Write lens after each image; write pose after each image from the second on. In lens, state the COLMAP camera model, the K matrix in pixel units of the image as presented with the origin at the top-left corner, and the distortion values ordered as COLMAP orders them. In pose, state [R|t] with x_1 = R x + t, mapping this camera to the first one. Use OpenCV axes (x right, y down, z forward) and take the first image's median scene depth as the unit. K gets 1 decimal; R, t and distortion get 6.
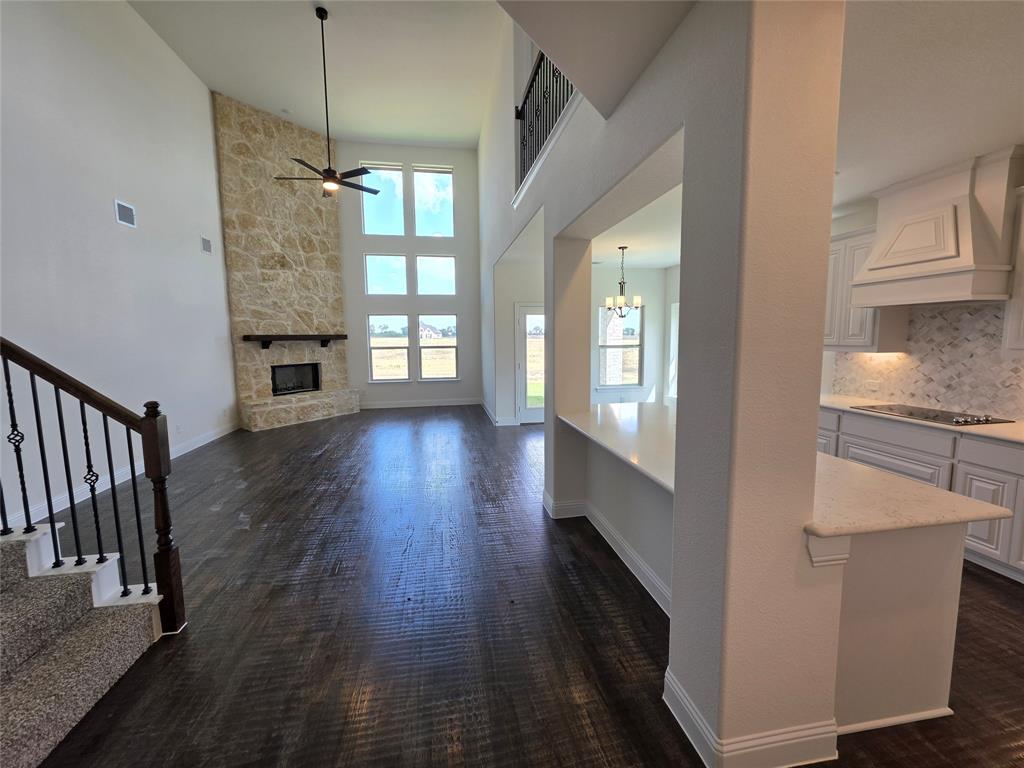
lens RADIAL K [[410.3, 0, 512.5], [0, 410.3, 377.0], [0, 0, 1]] dist [-0.002410, 0.000010]
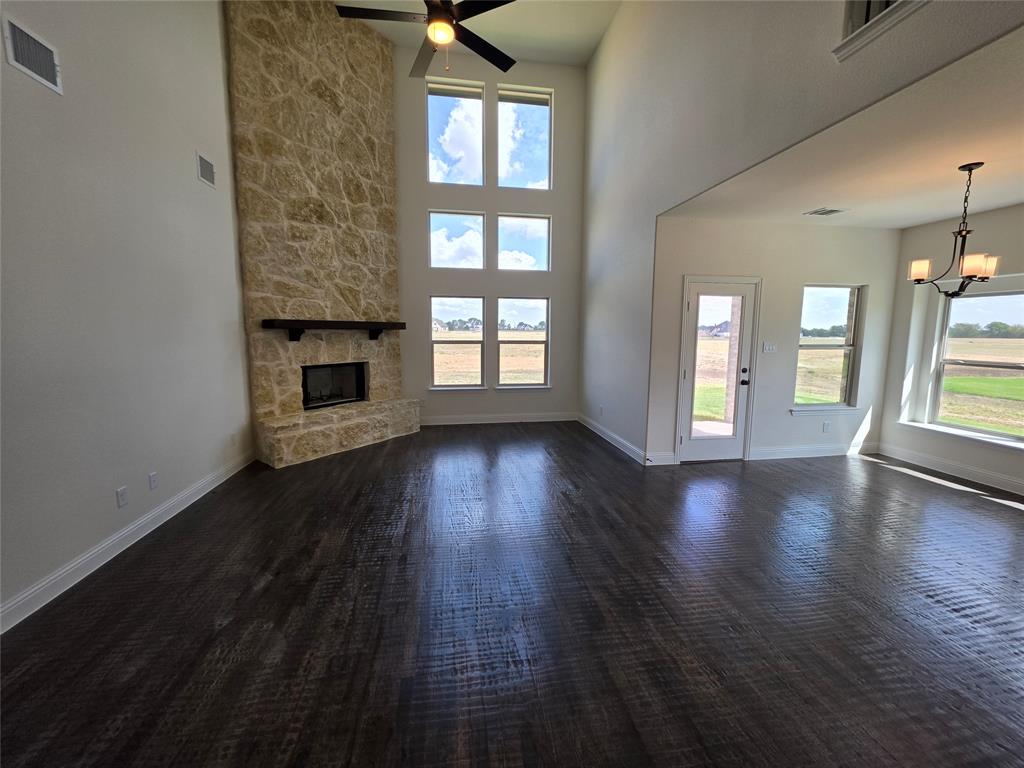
lens RADIAL K [[410.3, 0, 512.1], [0, 410.3, 377.5], [0, 0, 1]] dist [-0.002410, 0.000010]
pose [[0.999776, 0.018745, -0.009816, -0.242065], [-0.018605, 0.999726, 0.014176, -0.025402], [0.010079, -0.013990, 0.999851, 0.336619]]
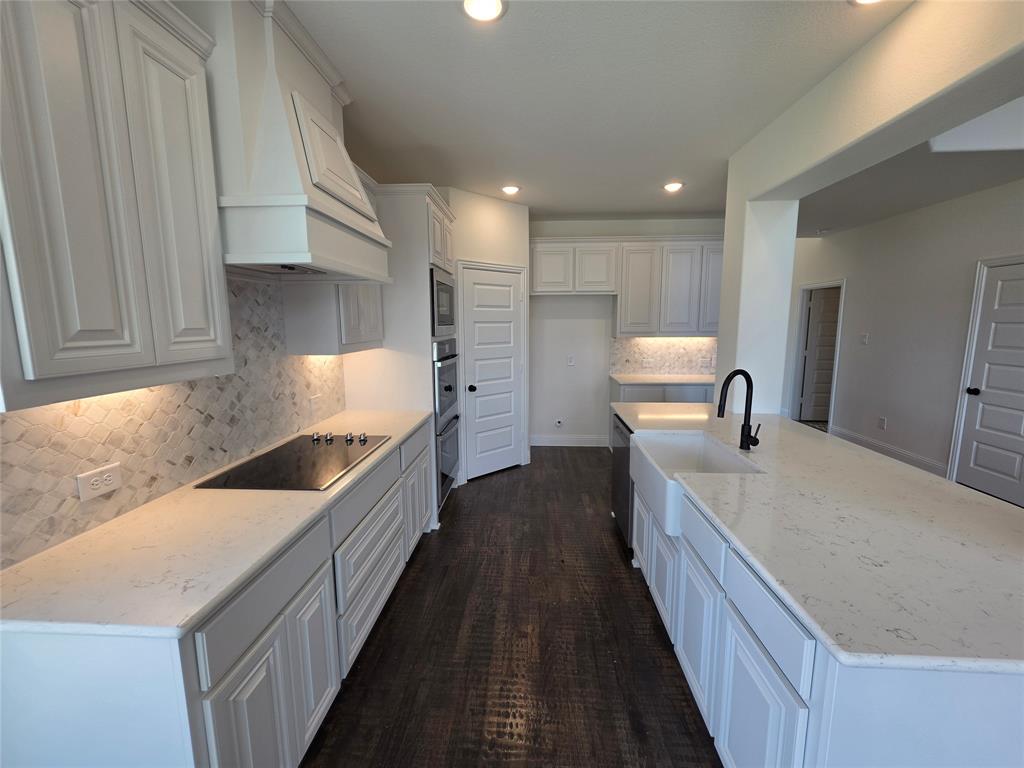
lens RADIAL K [[410.3, 0, 516.4], [0, 410.3, 380.6], [0, 0, 1]] dist [-0.002410, 0.000010]
pose [[-0.974281, -0.018231, 0.224598, 0.248996], [0.036449, 0.970845, 0.236920, -0.068603], [-0.222370, 0.239013, -0.945211, 0.650939]]
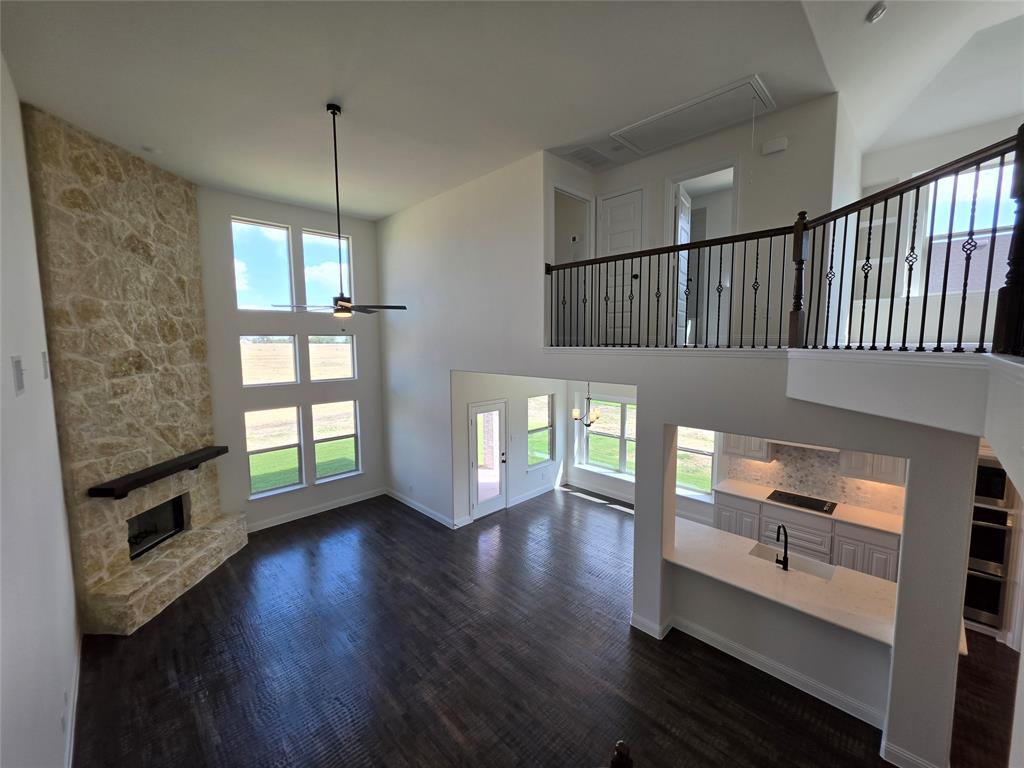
lens RADIAL K [[410.3, 0, 512.0], [0, 410.3, 377.8], [0, 0, 1]] dist [-0.002410, 0.000010]
pose [[0.822088, -0.045492, 0.567540, -0.454353], [0.054792, 0.998498, 0.000669, -0.229676], [-0.566718, 0.030546, 0.823346, 0.096416]]
